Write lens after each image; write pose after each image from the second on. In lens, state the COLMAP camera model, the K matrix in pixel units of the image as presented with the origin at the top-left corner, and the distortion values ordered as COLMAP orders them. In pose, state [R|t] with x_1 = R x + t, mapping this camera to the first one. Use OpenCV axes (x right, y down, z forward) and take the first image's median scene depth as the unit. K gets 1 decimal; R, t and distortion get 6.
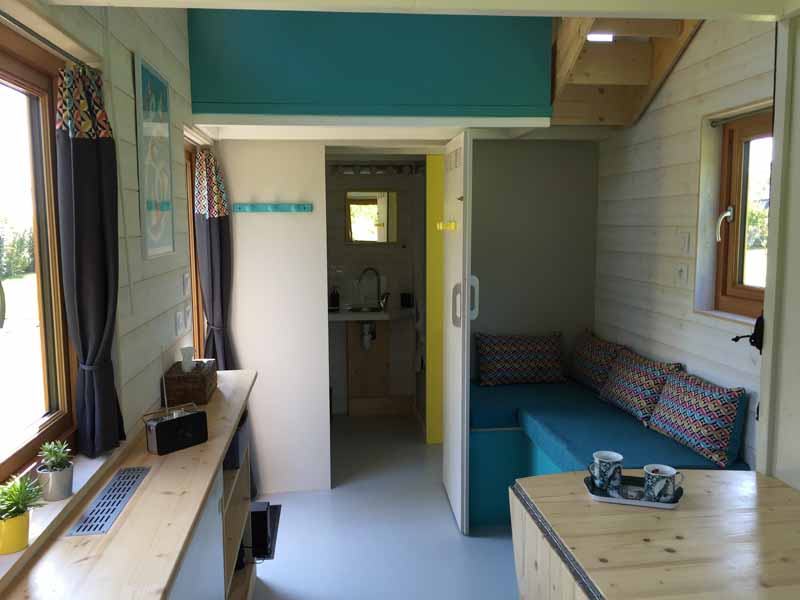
lens RADIAL K [[683.7, 0, 394.3], [0, 683.7, 296.7], [0, 0, 1]] dist [0.093128, -0.132835]
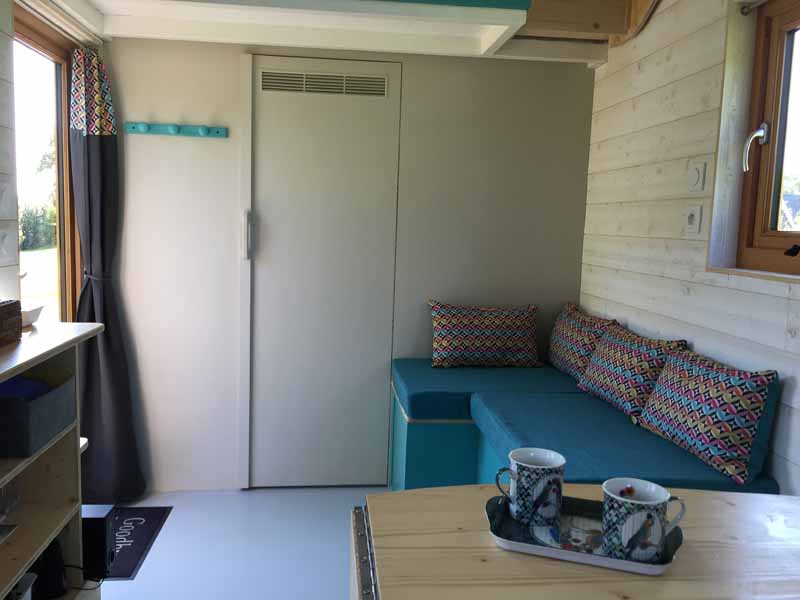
lens RADIAL K [[683.7, 0, 394.3], [0, 683.7, 296.7], [0, 0, 1]] dist [0.093128, -0.132835]
pose [[0.999128, 0.041007, -0.007798, 0.128864], [-0.040990, 0.999157, 0.002409, 0.073198], [0.007891, -0.002087, 0.999967, 0.312325]]
